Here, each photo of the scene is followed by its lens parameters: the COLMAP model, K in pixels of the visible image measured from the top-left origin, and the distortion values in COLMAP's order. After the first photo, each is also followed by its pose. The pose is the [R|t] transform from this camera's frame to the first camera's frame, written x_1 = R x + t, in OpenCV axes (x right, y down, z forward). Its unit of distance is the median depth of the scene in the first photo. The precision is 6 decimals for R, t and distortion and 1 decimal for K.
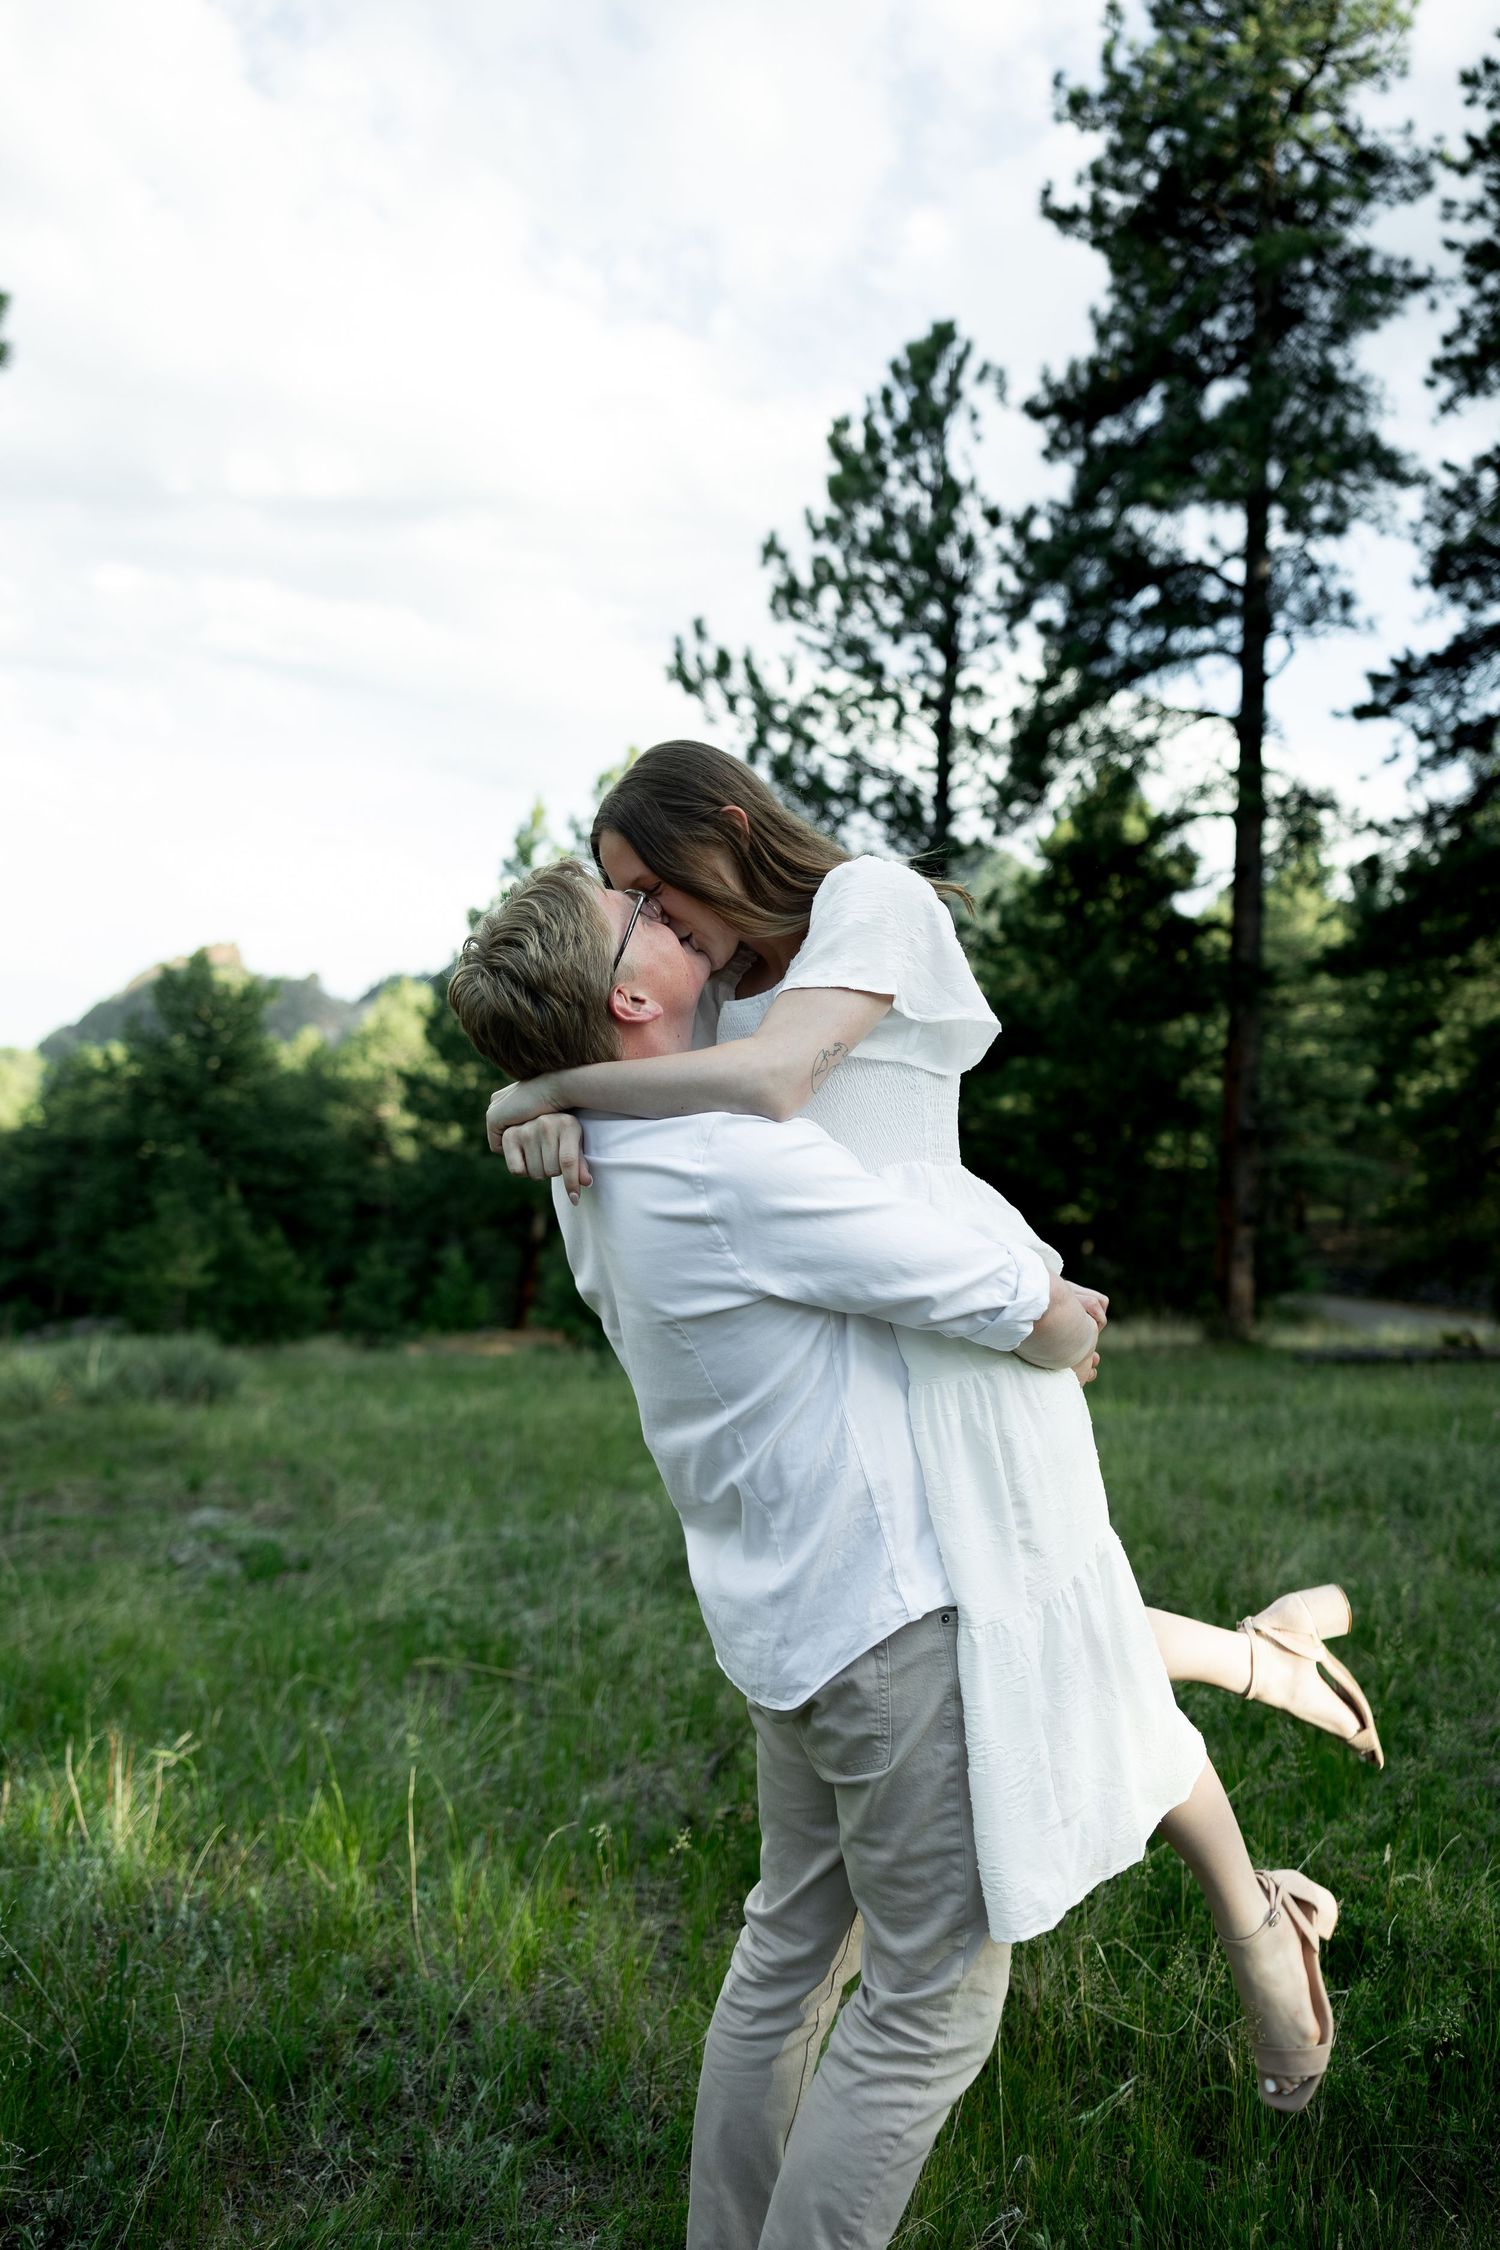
lens RADIAL K [[1709.3, 0, 742.4], [0, 1709.3, 1131.7], [0, 0, 1]] dist [-0.006208, -0.004220]
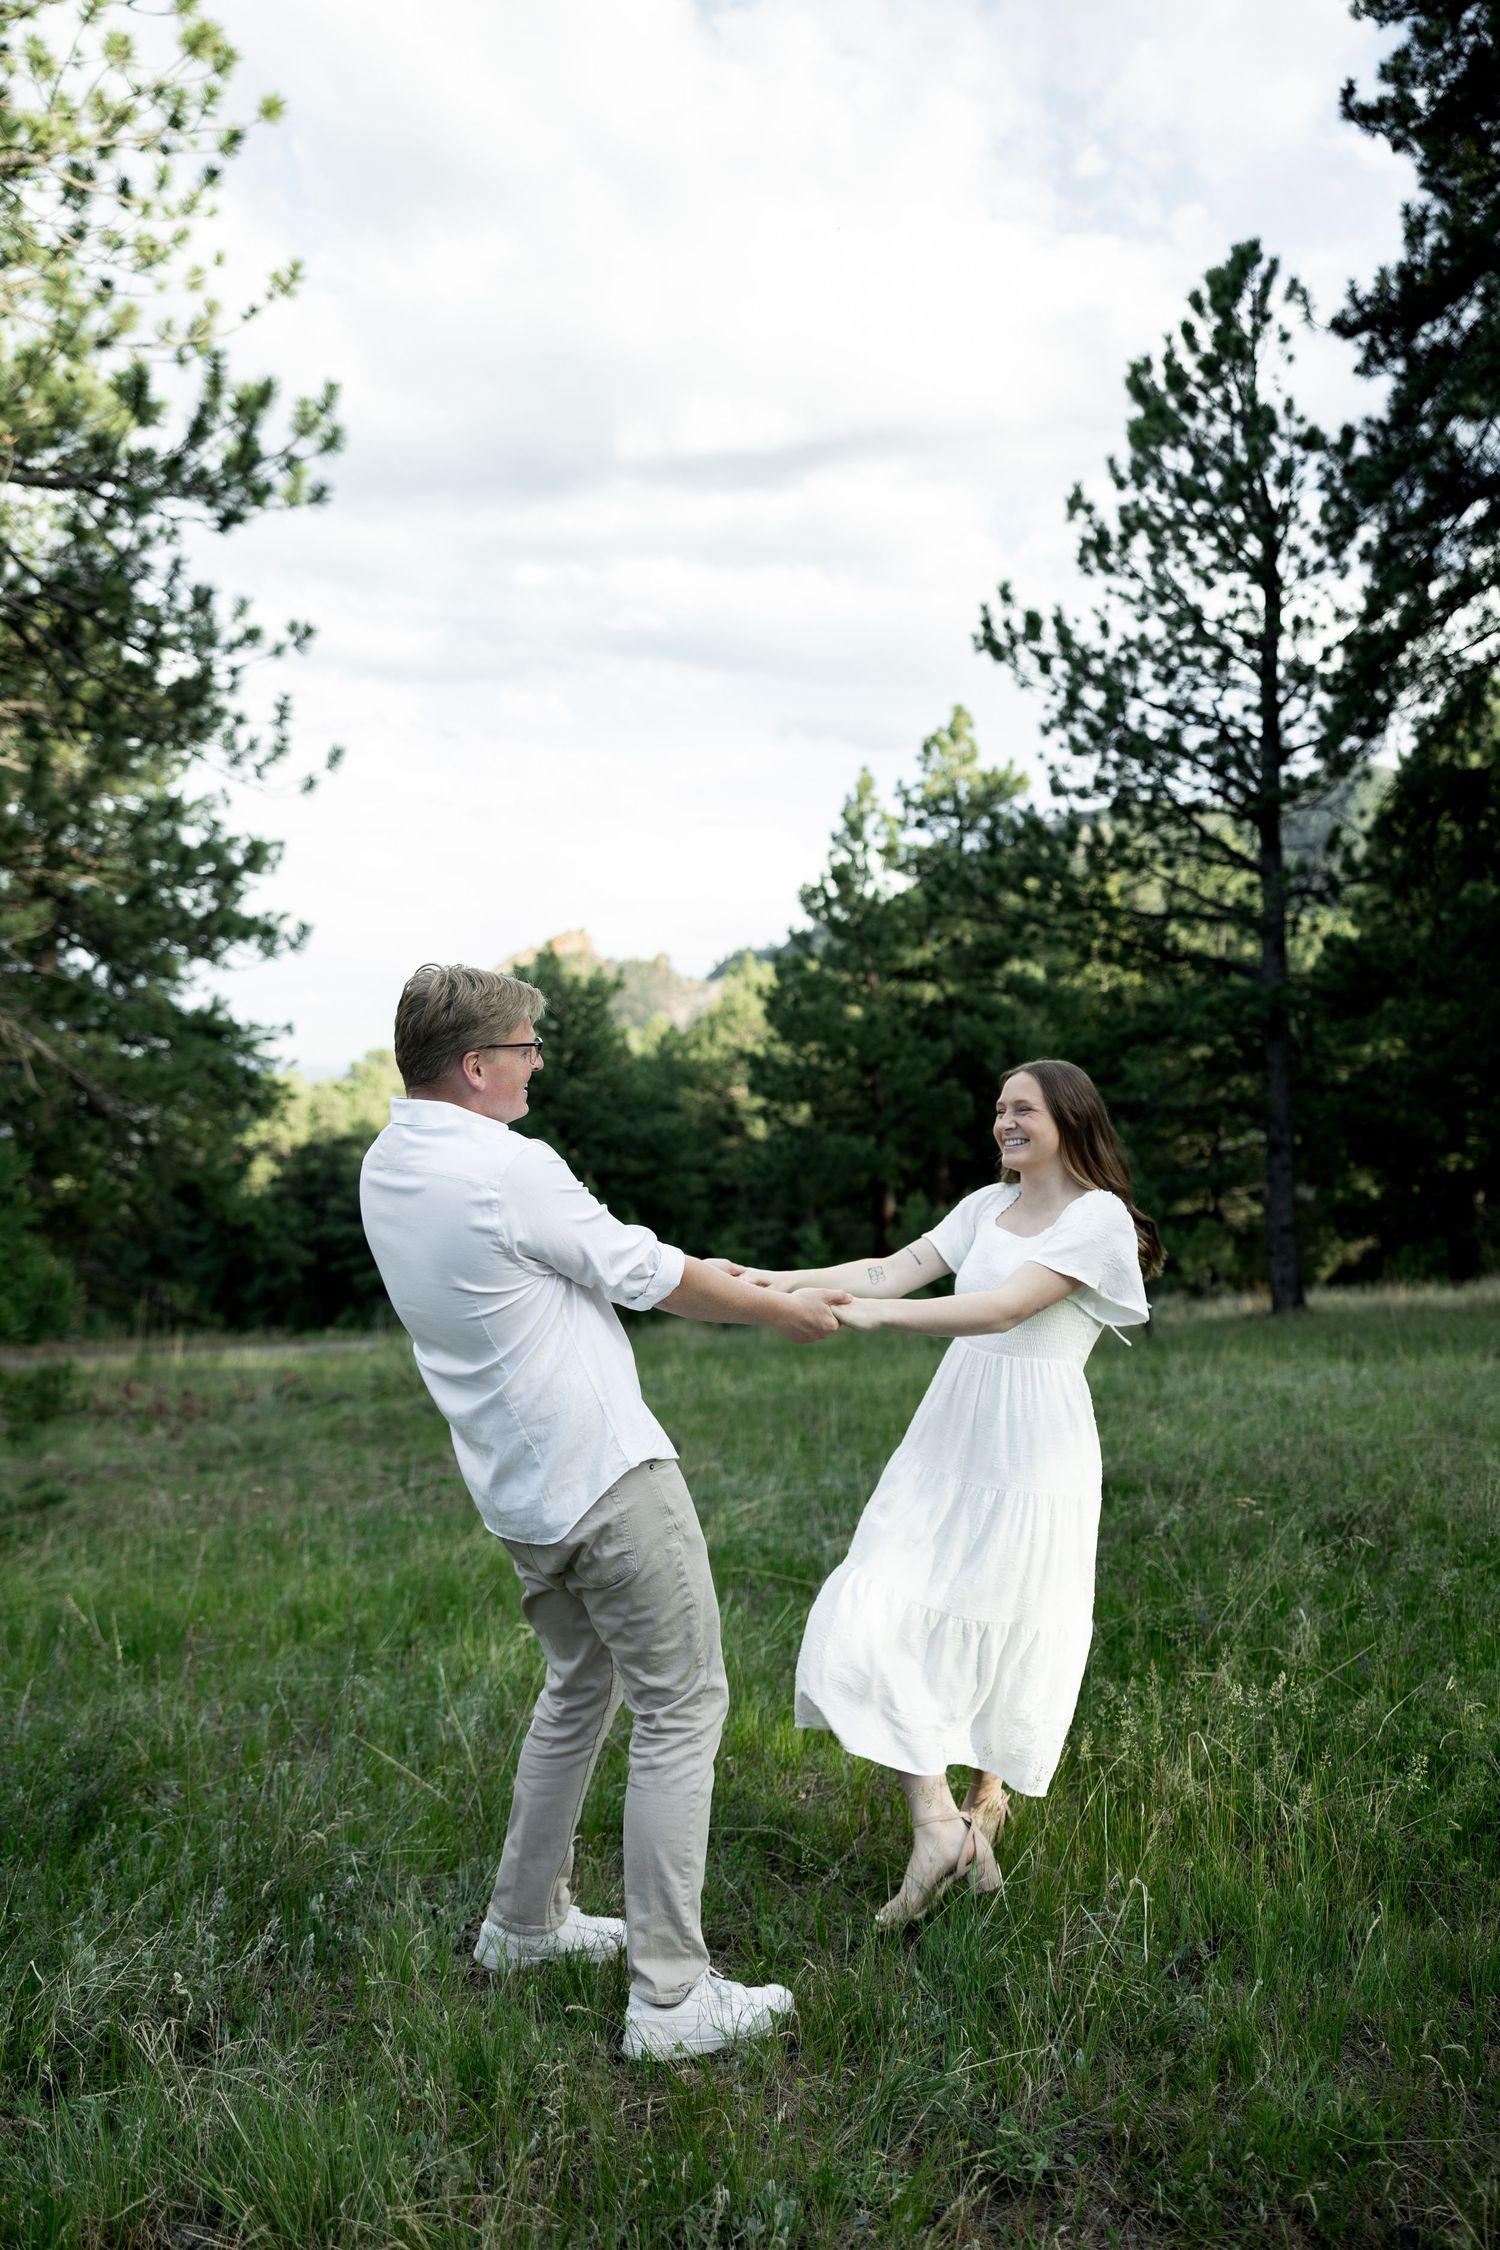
lens RADIAL K [[1837.6, 0, 750.0], [0, 1837.6, 1125.0], [0, 0, 1]] dist [0.000960, 0.004301]
pose [[0.976937, -0.053022, -0.206839, 0.033234], [0.056359, 0.998358, 0.010268, -0.005745], [0.205955, -0.021688, 0.978321, -0.078888]]
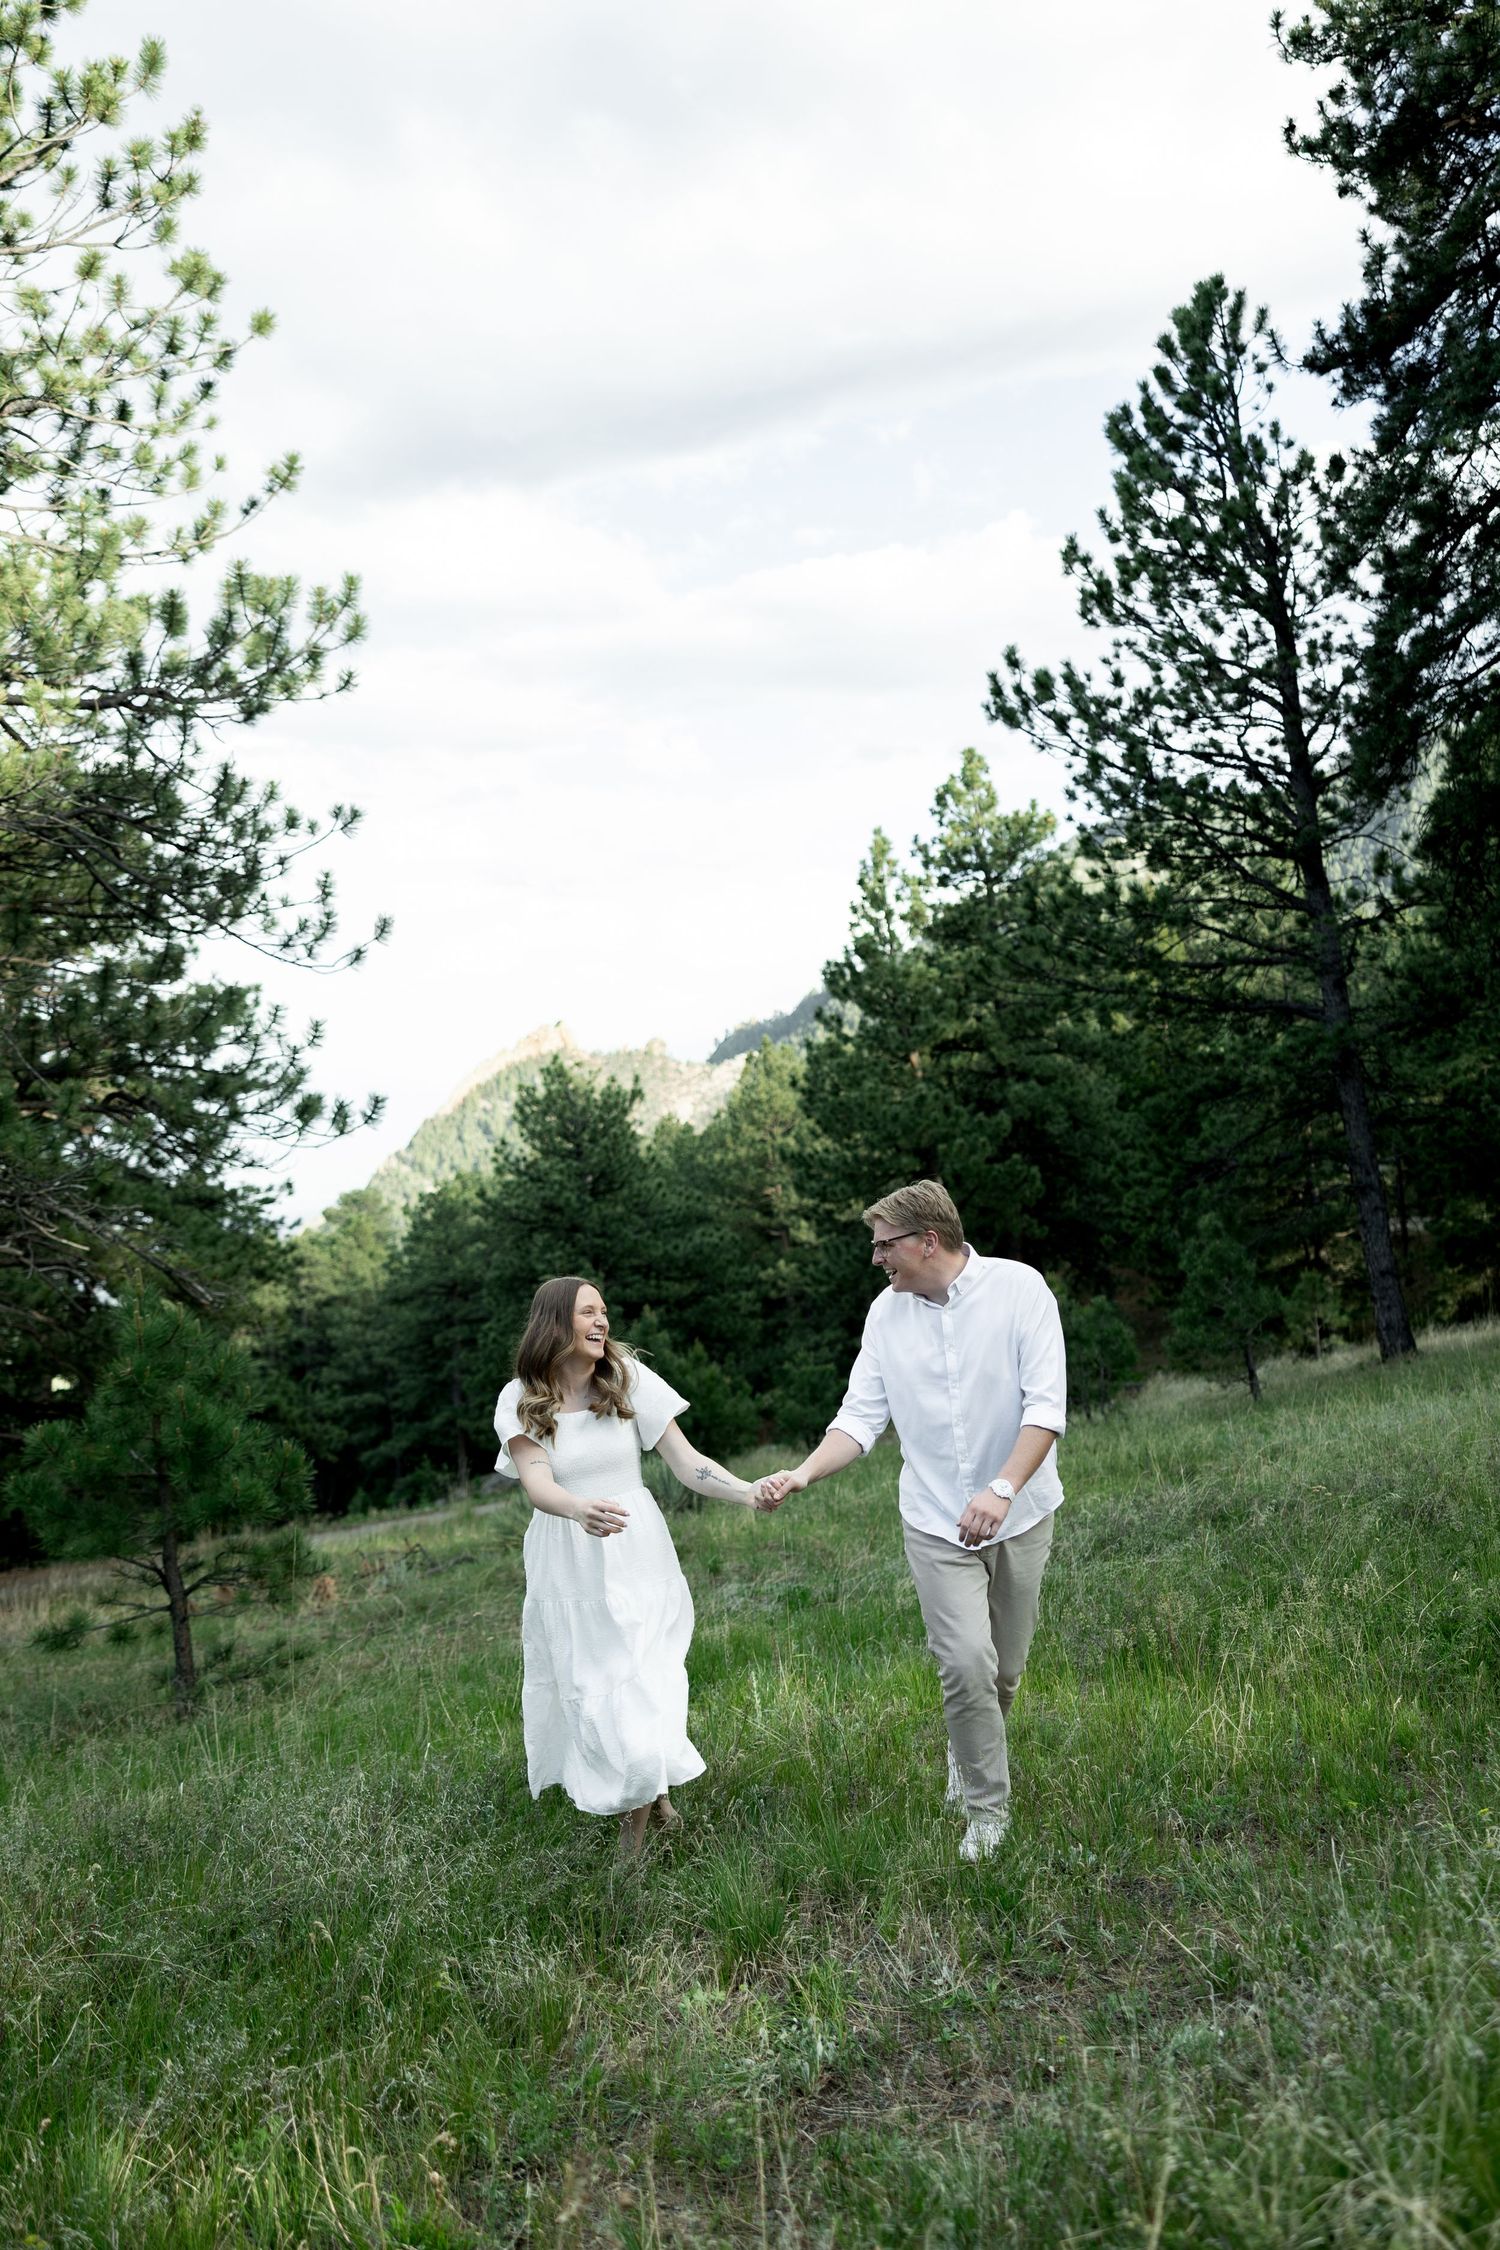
lens RADIAL K [[2323.2, 0, 750.0], [0, 2323.2, 1125.0], [0, 0, 1]] dist [-0.007304, -0.007758]
pose [[0.963607, -0.180967, -0.196756, 0.041369], [0.179219, 0.983444, -0.026806, -0.026278], [0.198350, -0.009432, 0.980086, -0.309468]]
